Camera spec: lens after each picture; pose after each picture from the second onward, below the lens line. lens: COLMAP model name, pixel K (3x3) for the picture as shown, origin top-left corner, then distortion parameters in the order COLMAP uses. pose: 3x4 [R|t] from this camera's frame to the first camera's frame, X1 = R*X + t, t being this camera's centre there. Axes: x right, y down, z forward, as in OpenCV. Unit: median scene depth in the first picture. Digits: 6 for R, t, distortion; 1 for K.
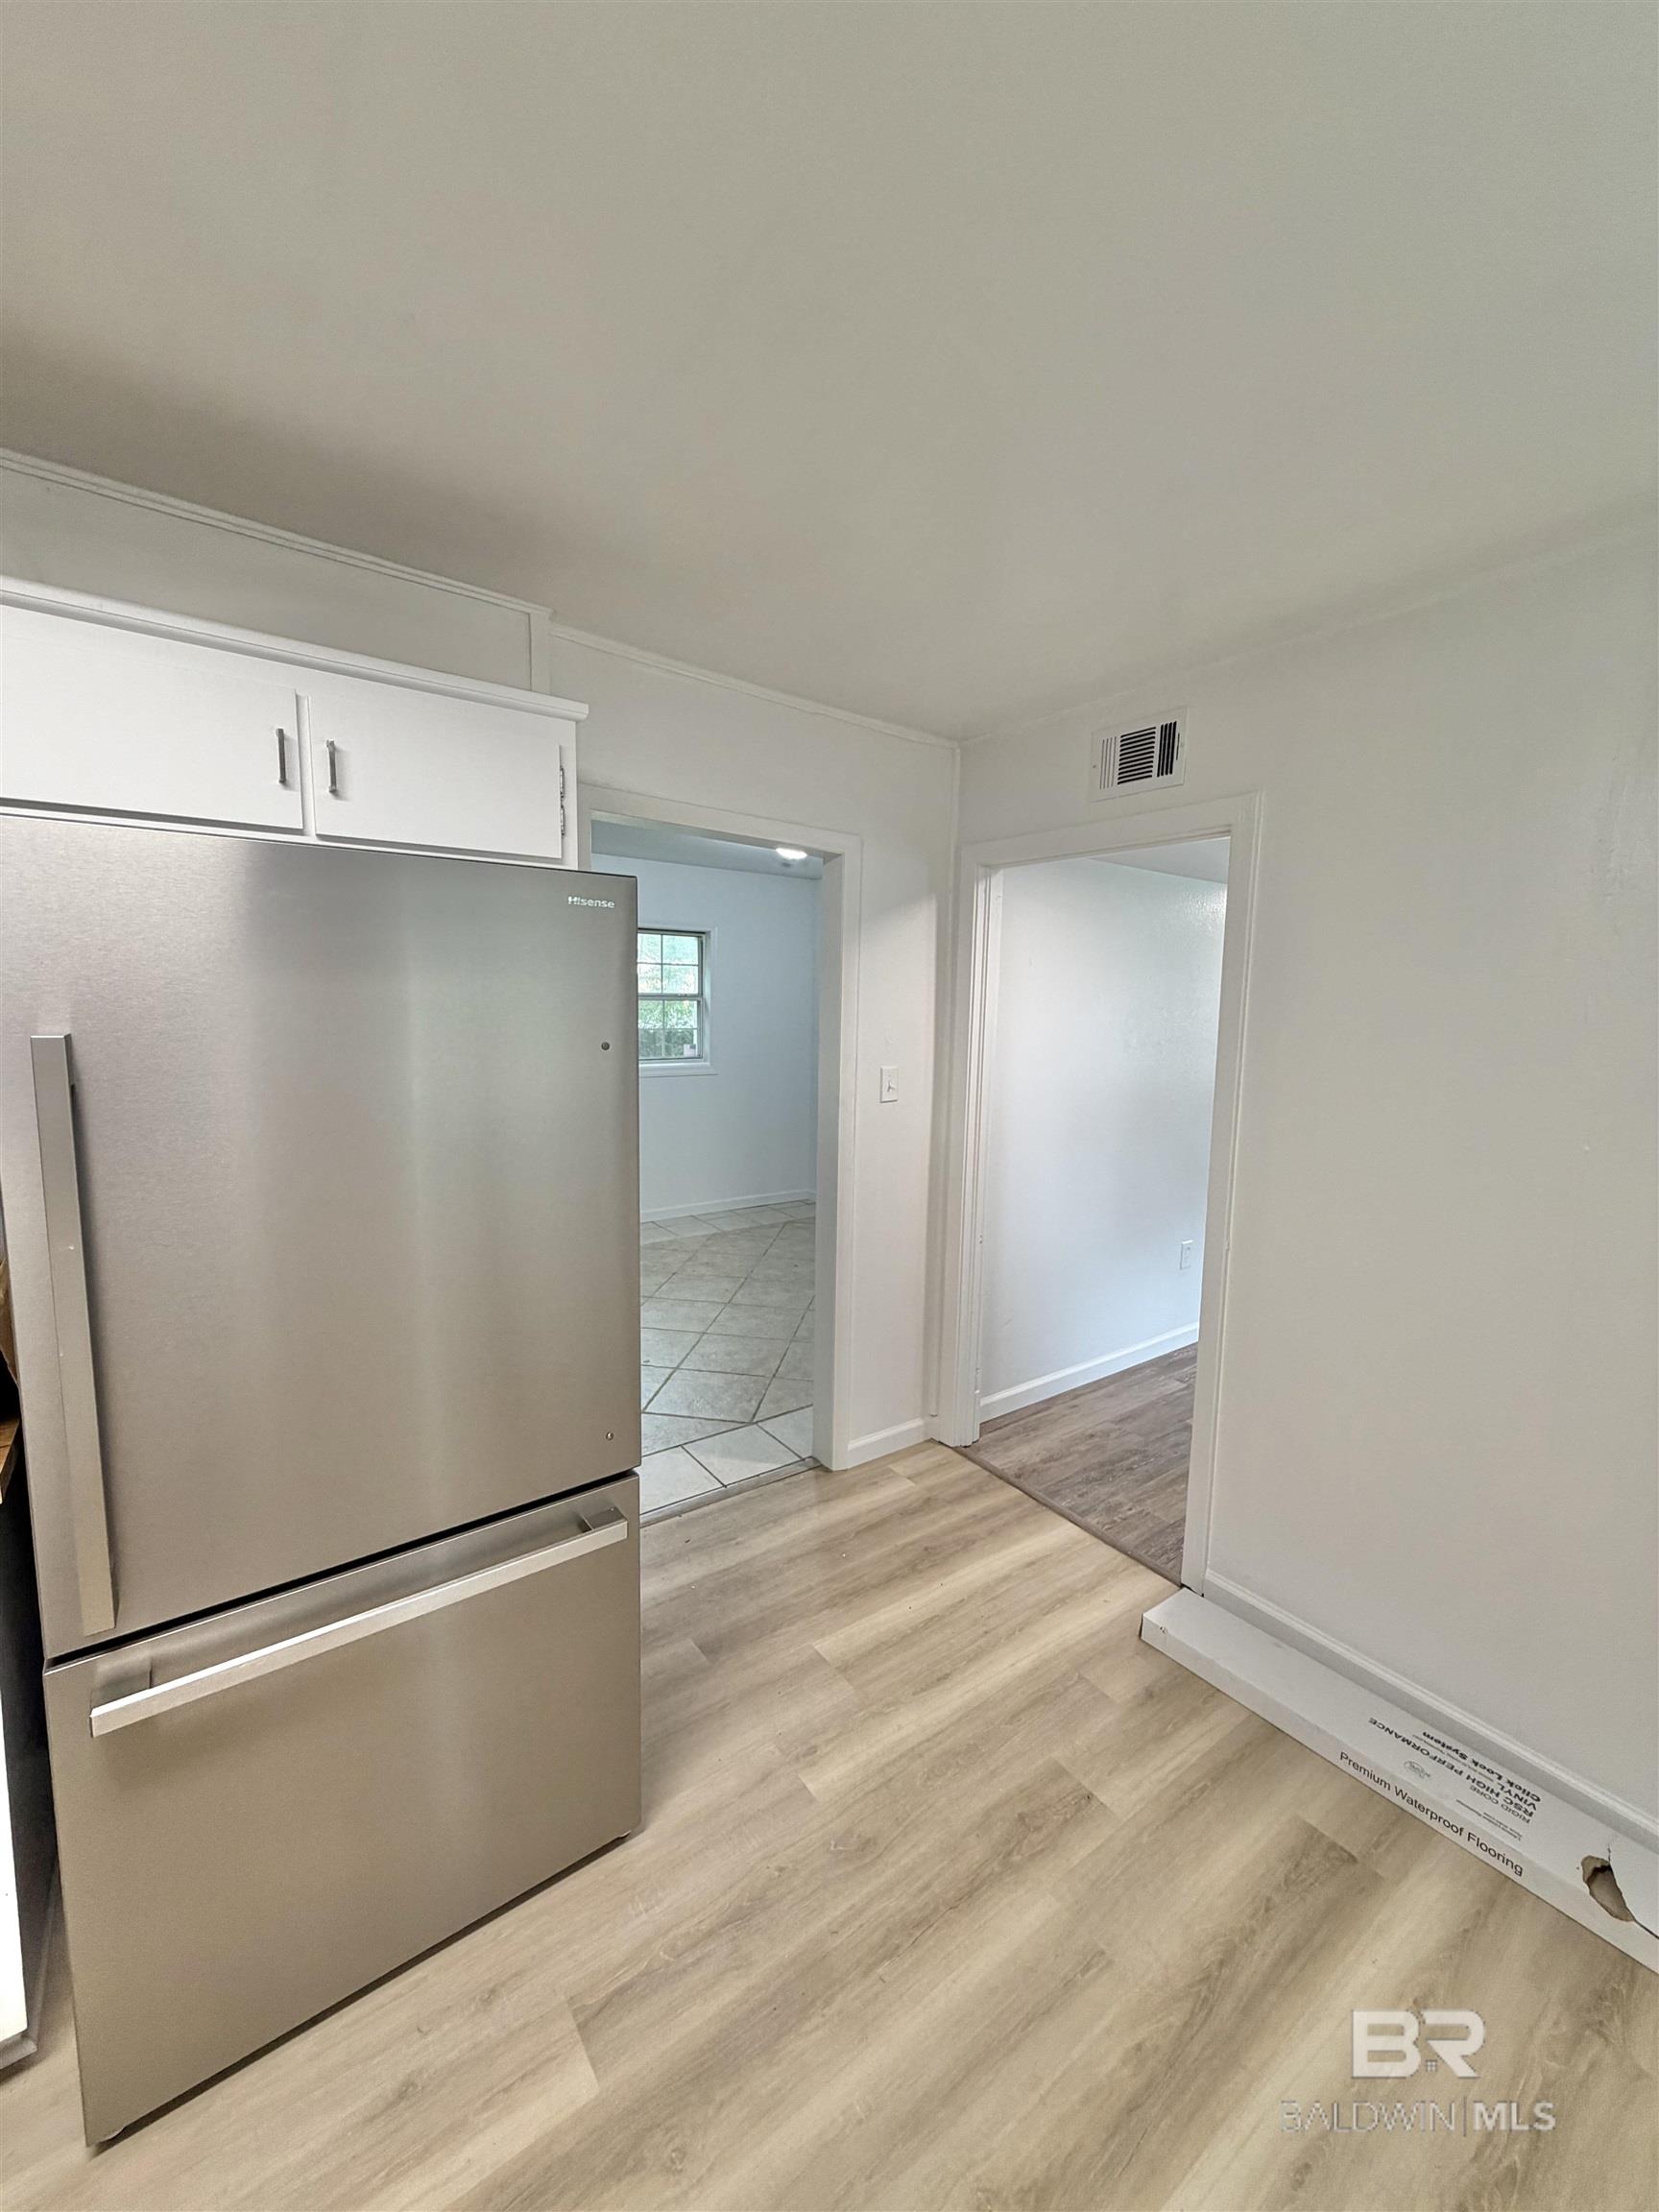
lens RADIAL K [[885.4, 0, 827.2], [0, 885.4, 1102.0], [0, 0, 1]] dist [0.001793, 0.000387]
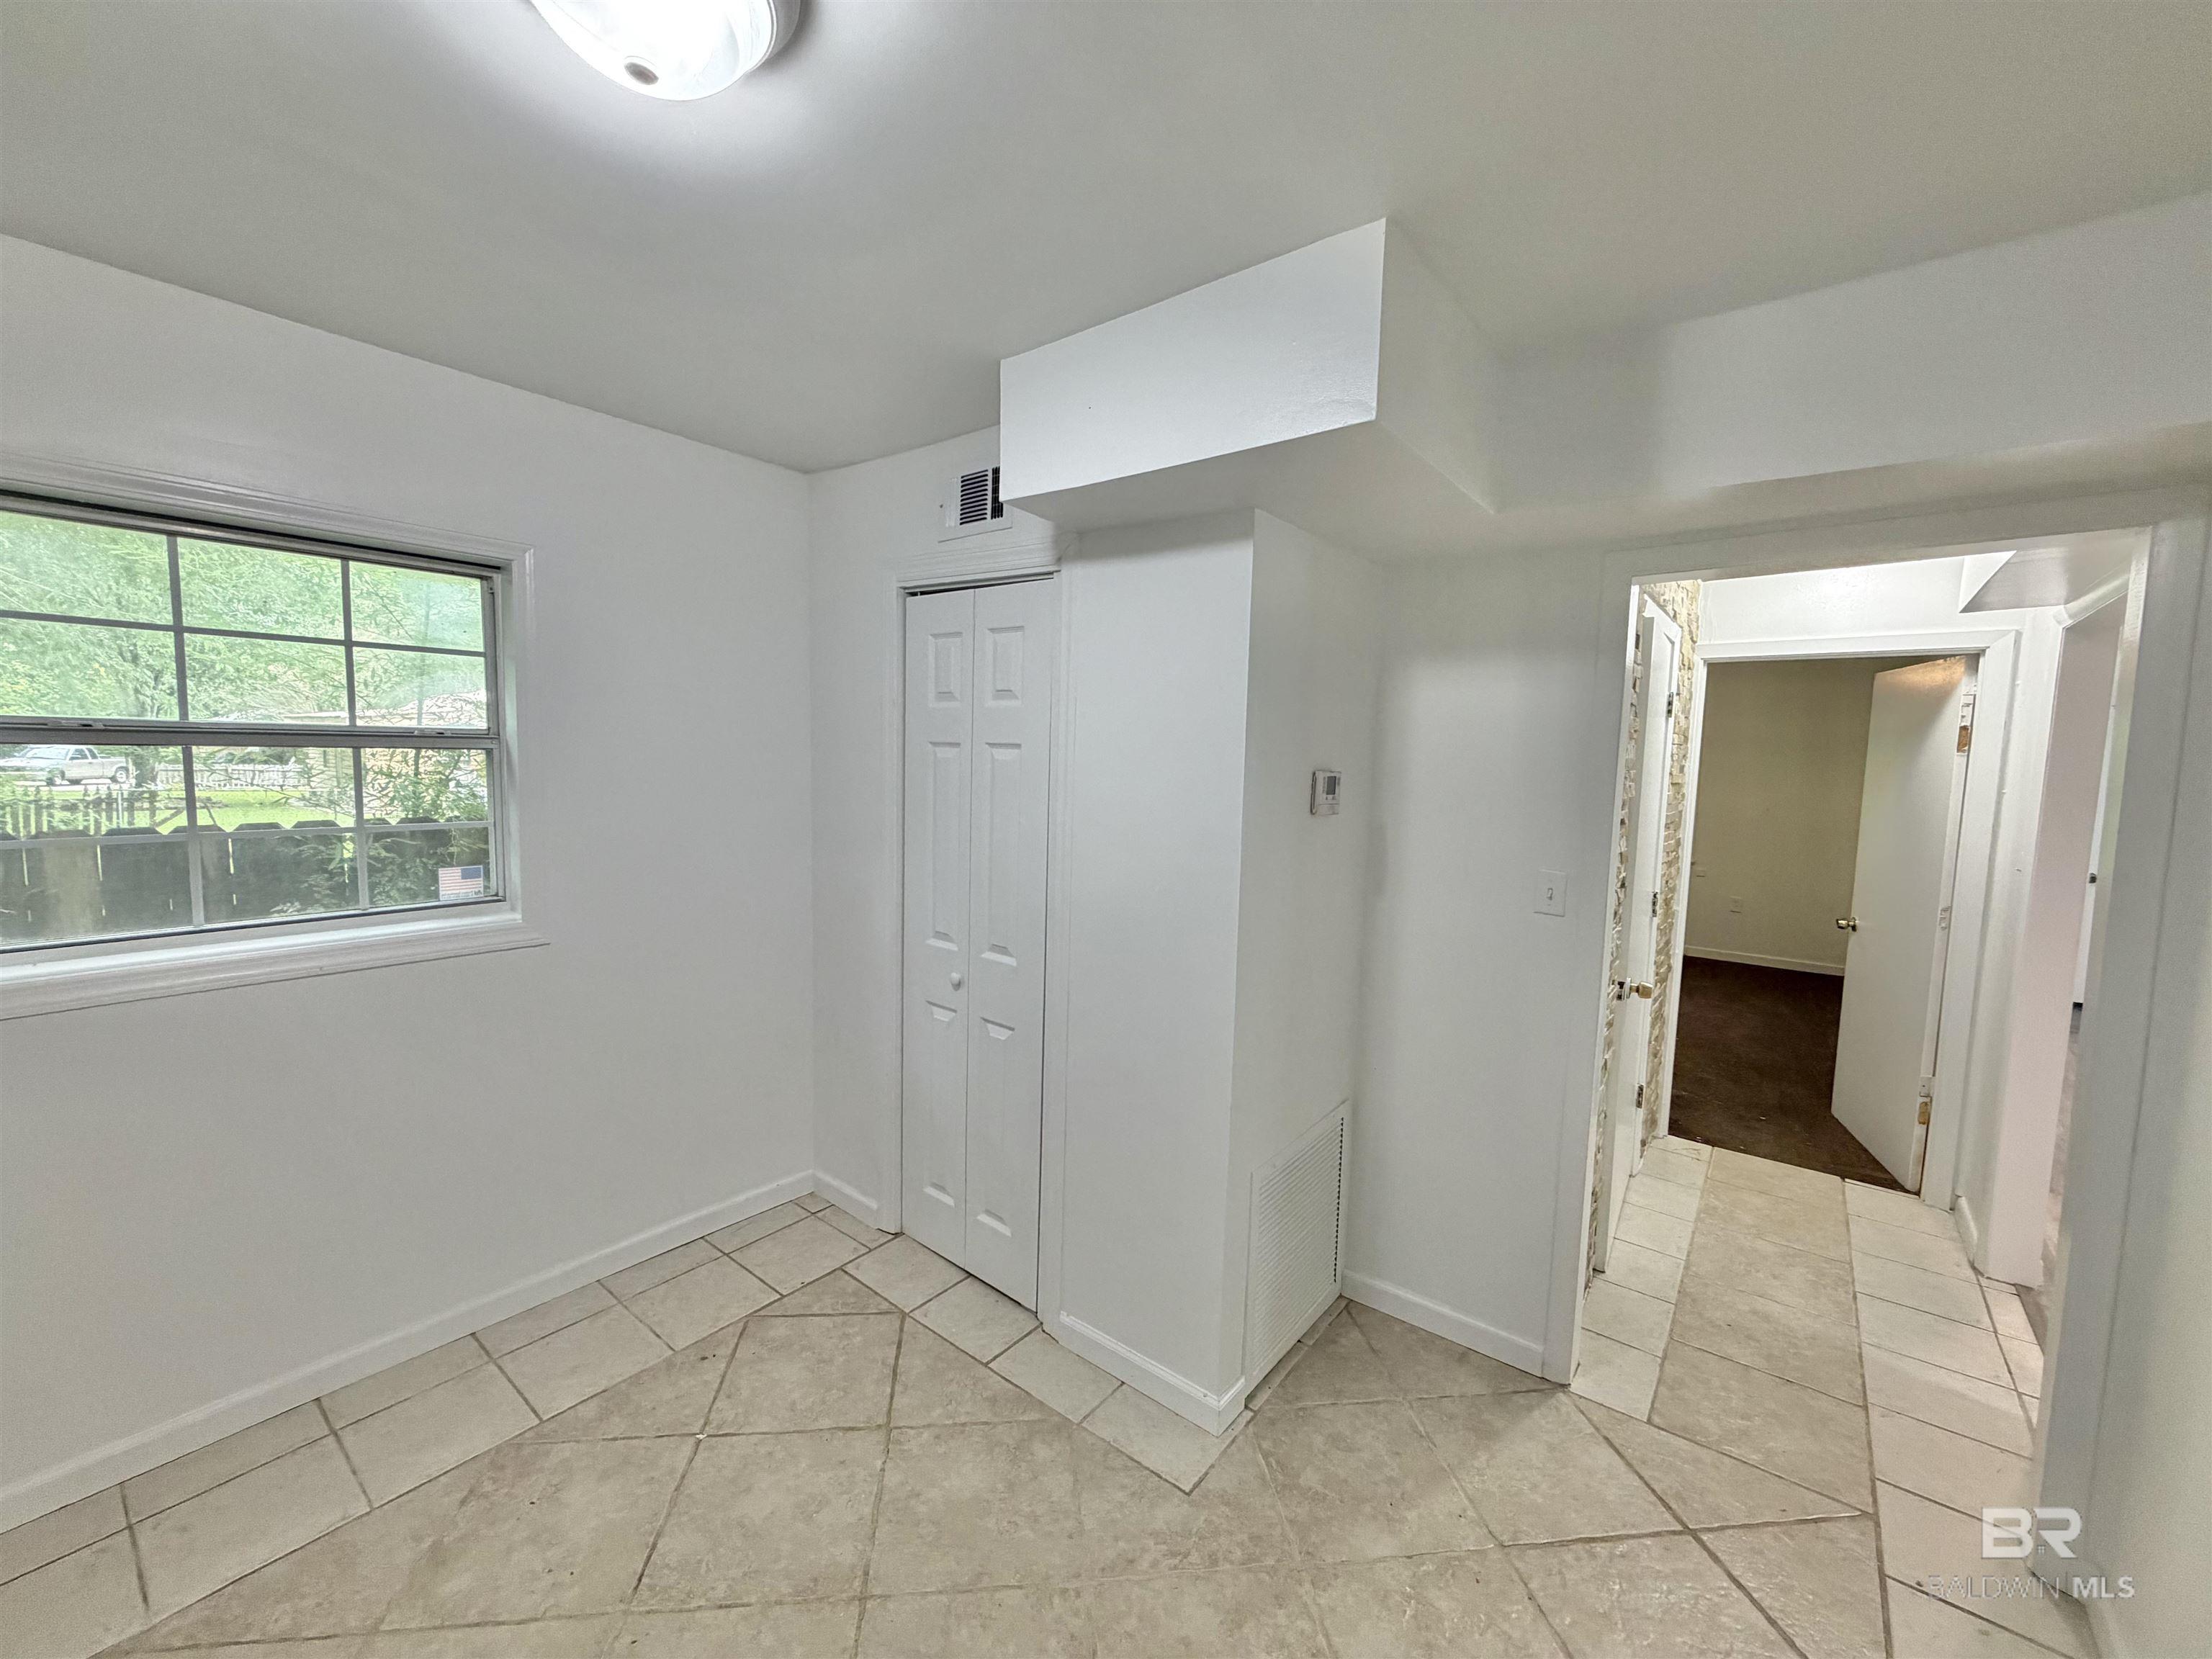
lens RADIAL K [[885.4, 0, 1101.3], [0, 885.4, 827.6], [0, 0, 1]] dist [0.001793, 0.000387]
pose [[0.966956, -0.021430, 0.254042, 0.009418], [0.028138, 0.999344, -0.022800, -0.065500], [-0.253387, 0.029195, 0.966924, 0.574084]]
